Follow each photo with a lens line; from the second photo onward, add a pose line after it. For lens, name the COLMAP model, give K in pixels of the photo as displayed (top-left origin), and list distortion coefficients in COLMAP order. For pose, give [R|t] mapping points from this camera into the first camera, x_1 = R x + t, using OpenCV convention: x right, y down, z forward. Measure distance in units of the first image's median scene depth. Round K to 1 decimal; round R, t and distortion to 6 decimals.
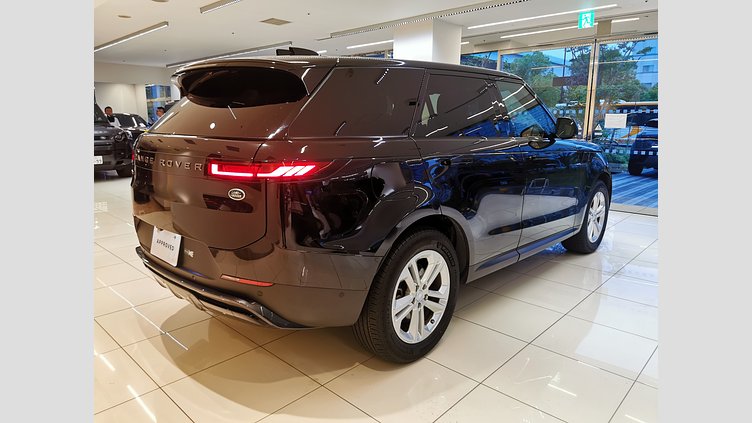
lens RADIAL K [[445.1, 0, 374.3], [0, 445.1, 210.0], [0, 0, 1]] dist [0.000908, -0.001219]
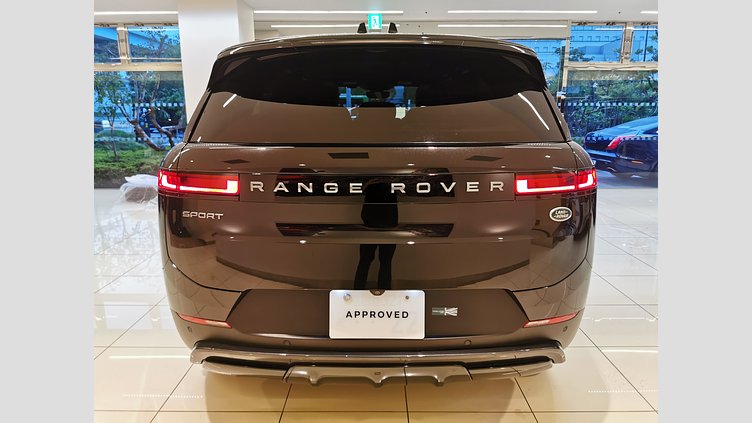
lens RADIAL K [[445.1, 0, 375.3], [0, 445.1, 210.9], [0, 0, 1]] dist [0.000908, -0.001219]
pose [[0.732895, -0.150976, 0.663379, -0.874410], [0.136812, 0.987854, 0.073674, -0.117486], [-0.666444, 0.036763, 0.744648, 0.517314]]
